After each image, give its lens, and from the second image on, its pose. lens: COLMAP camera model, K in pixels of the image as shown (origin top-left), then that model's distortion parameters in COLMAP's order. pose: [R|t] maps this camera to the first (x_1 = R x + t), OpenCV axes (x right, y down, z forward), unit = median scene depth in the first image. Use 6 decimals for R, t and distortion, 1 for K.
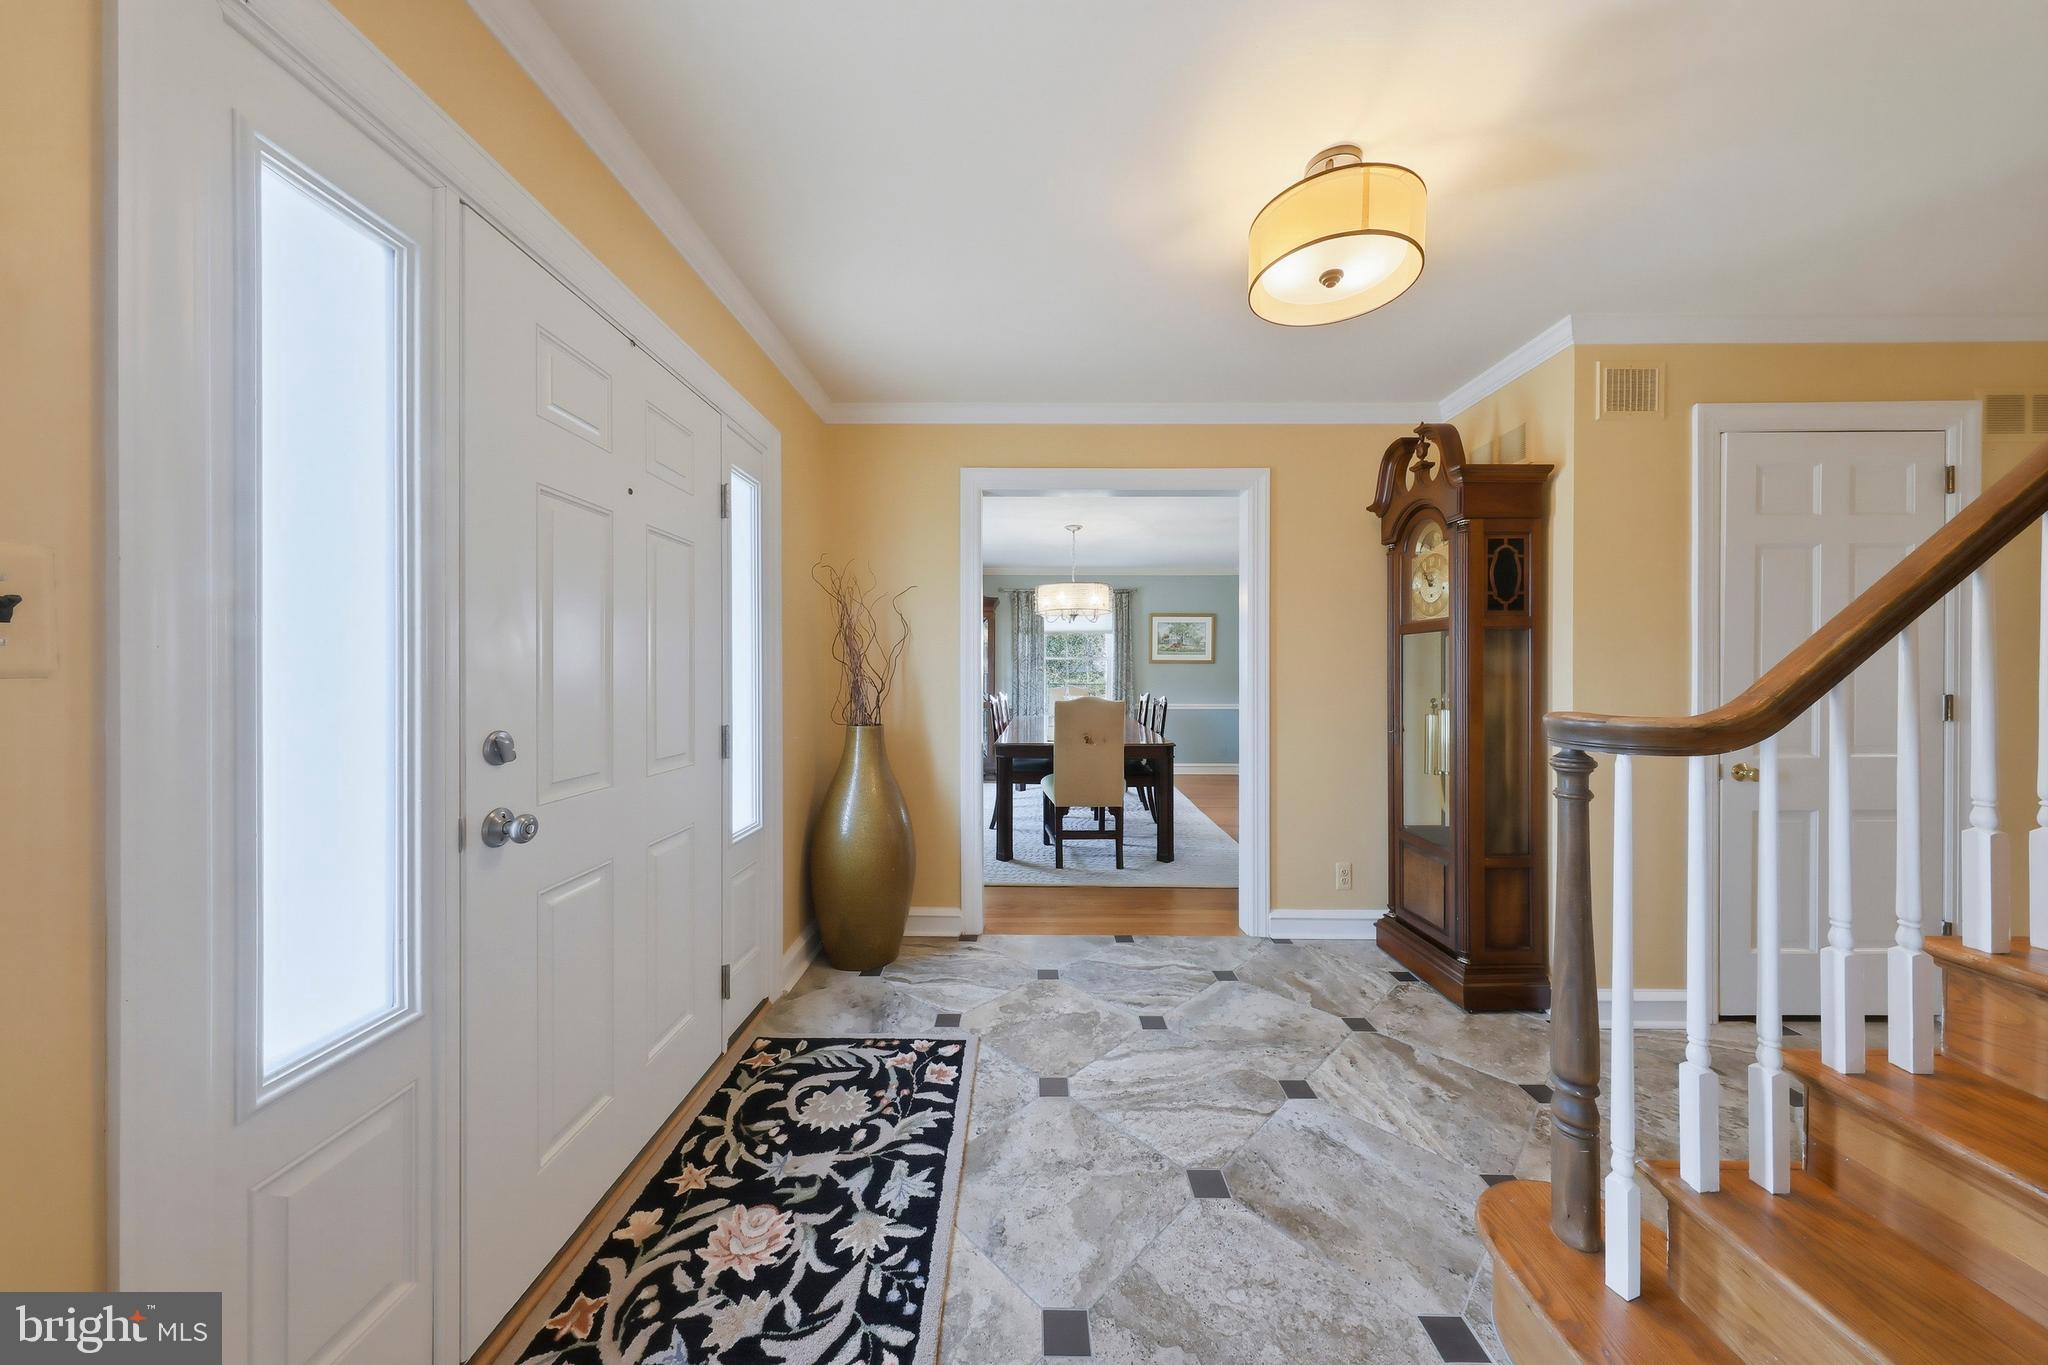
lens RADIAL K [[659.5, 0, 1029.0], [0, 659.5, 676.2], [0, 0, 1]] dist [0.001026, -0.000364]
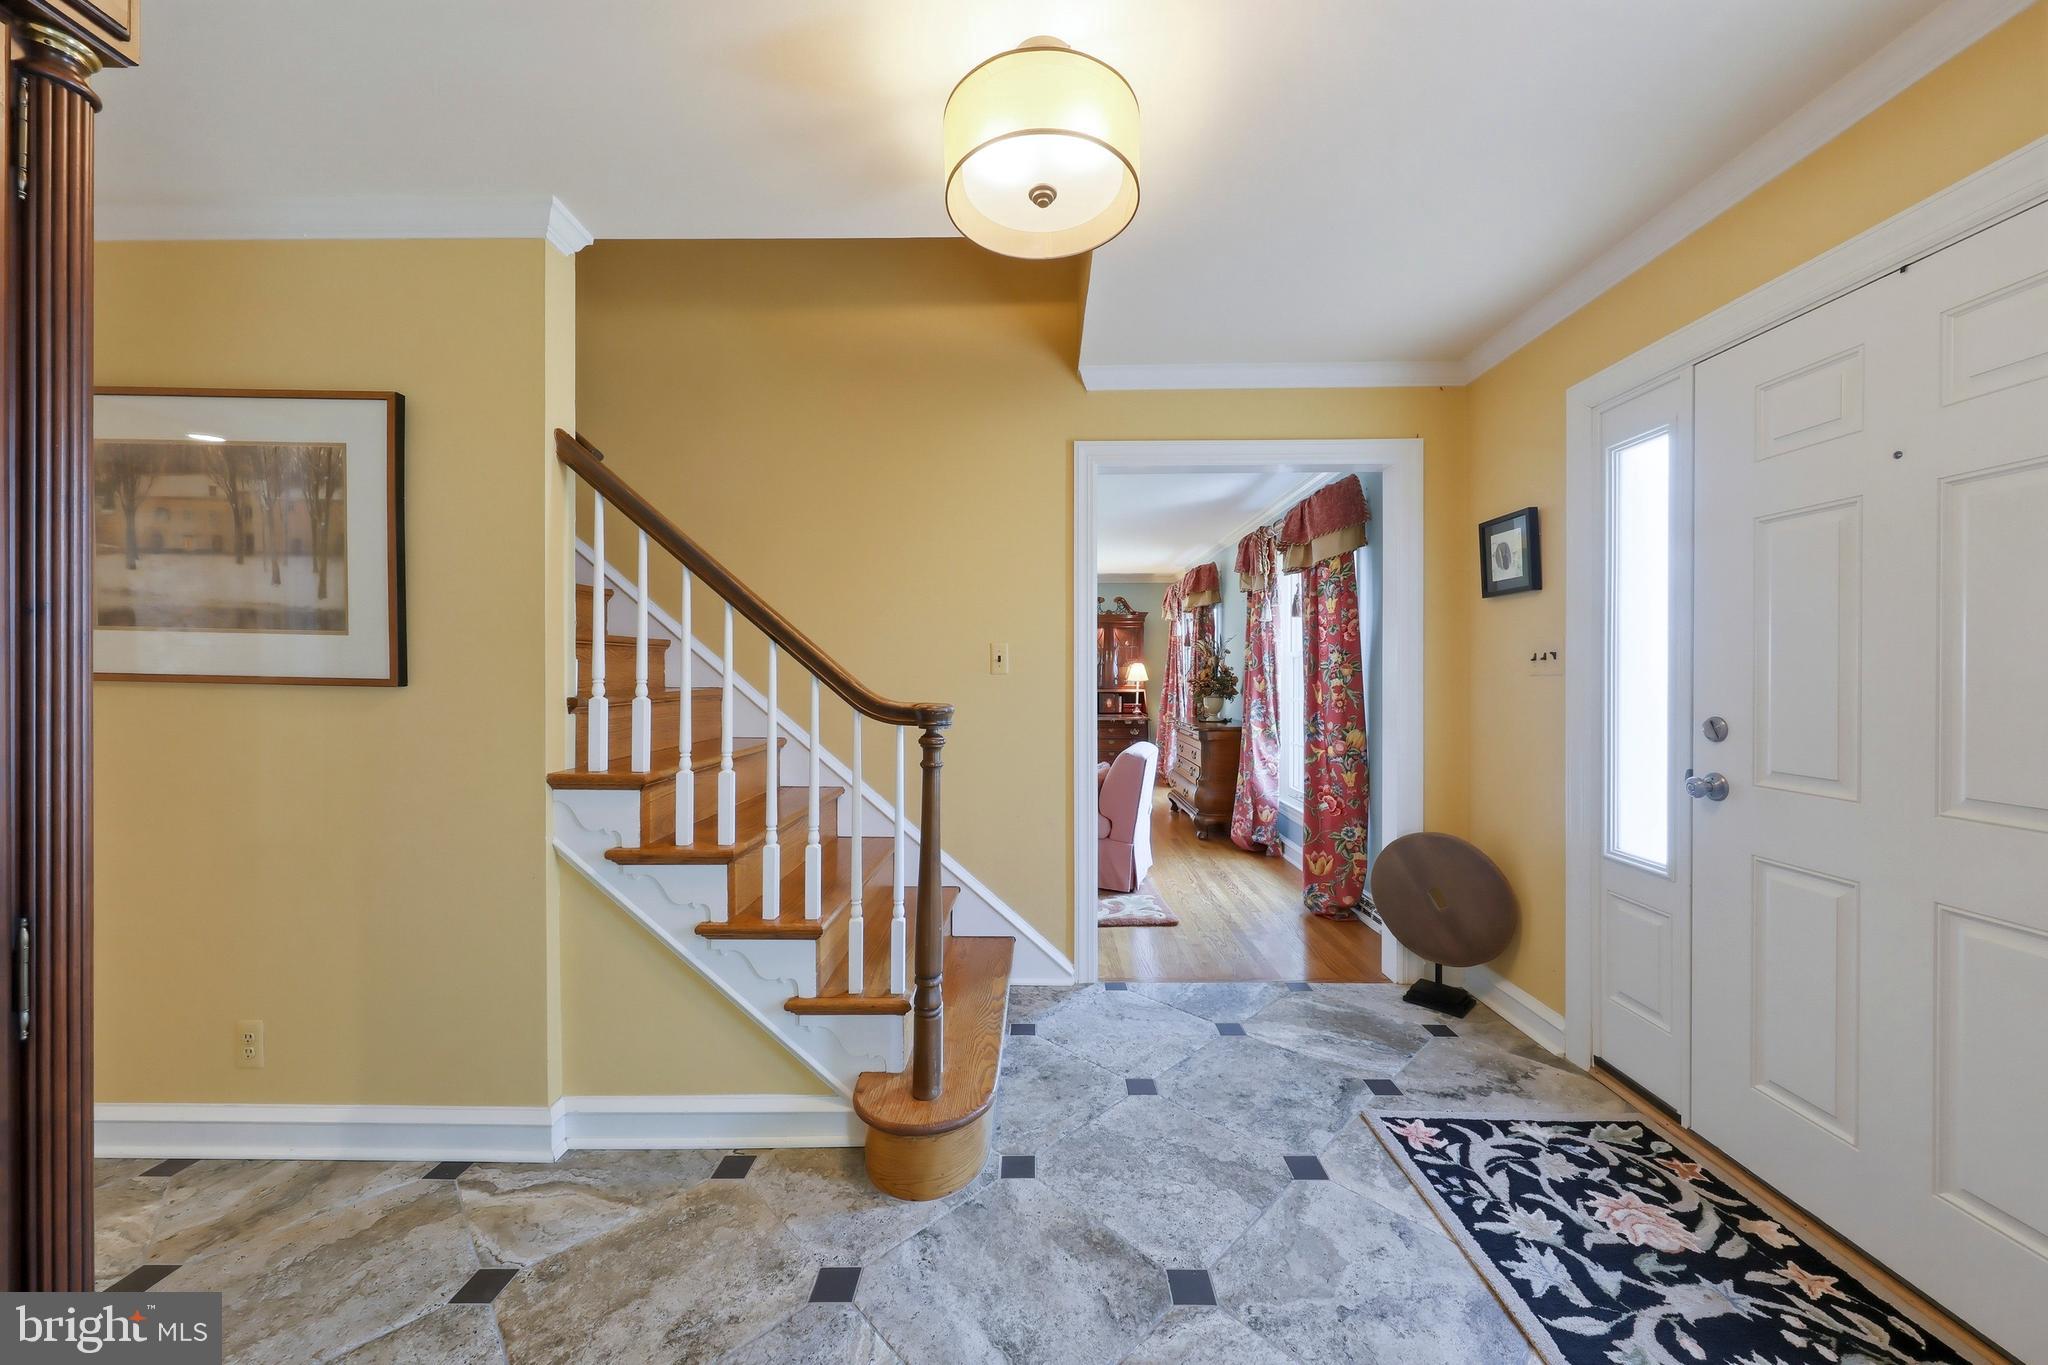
lens RADIAL K [[743.8, 0, 1023.1], [0, 743.8, 673.5], [0, 0, 1]] dist [0.000334, 0.000007]
pose [[-0.999907, 0.000565, 0.013602, 0.507493], [0.000679, 0.999965, 0.008372, -0.018385], [-0.013596, 0.008381, -0.999872, 2.092267]]
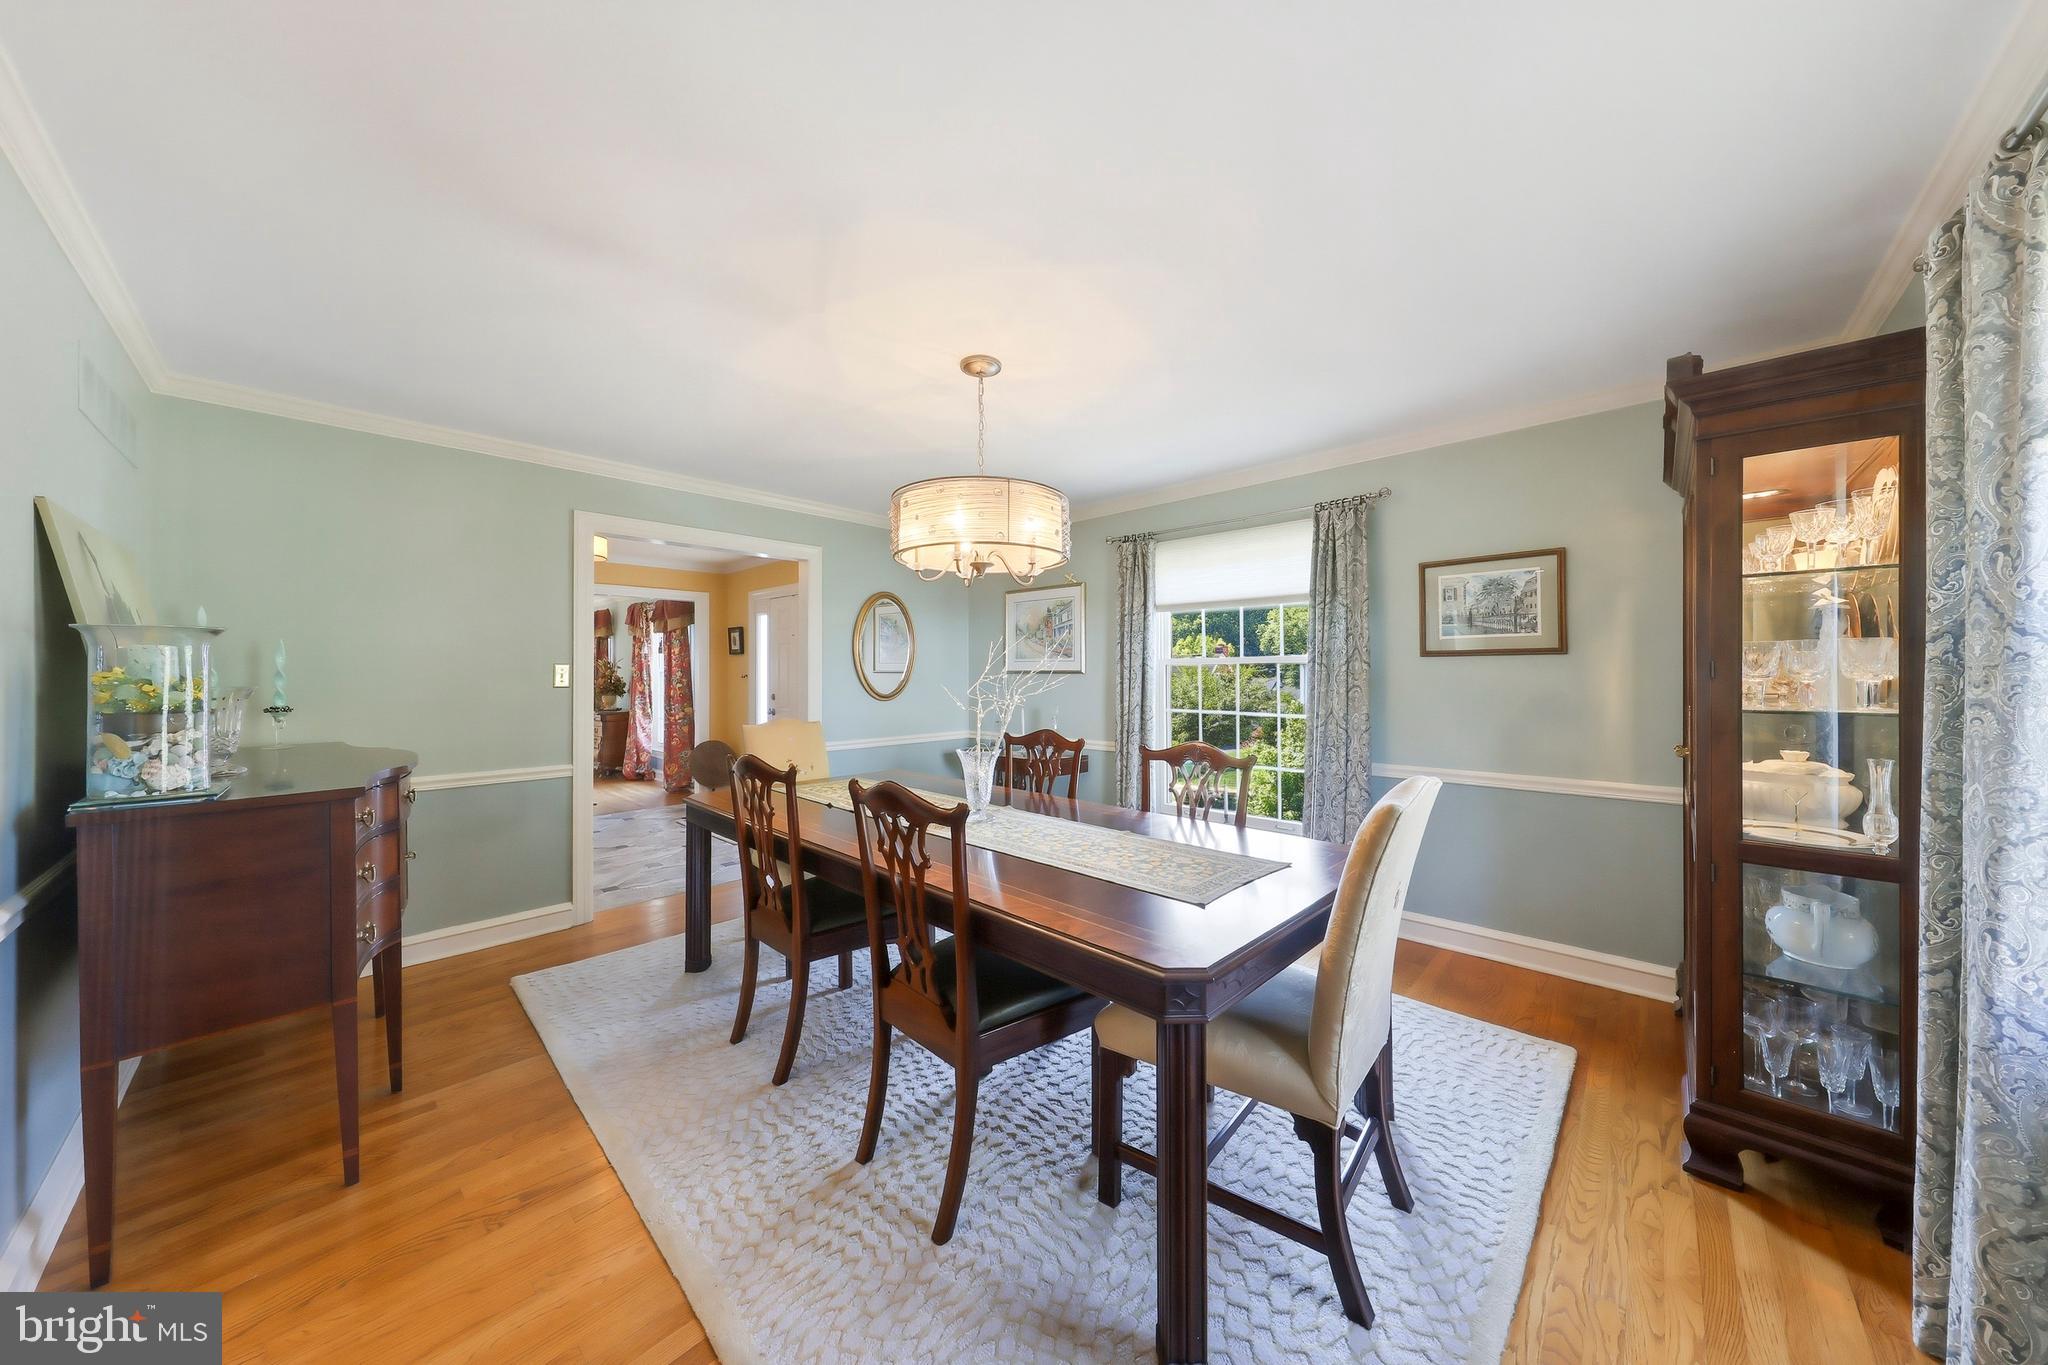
lens RADIAL K [[659.5, 0, 1029.0], [0, 659.5, 676.2], [0, 0, 1]] dist [0.001026, -0.000364]
pose [[-0.677528, -0.001337, -0.735496, 1.445700], [-0.005851, 0.999977, 0.003572, -0.074752], [0.735474, 0.006723, -0.677519, 5.189971]]
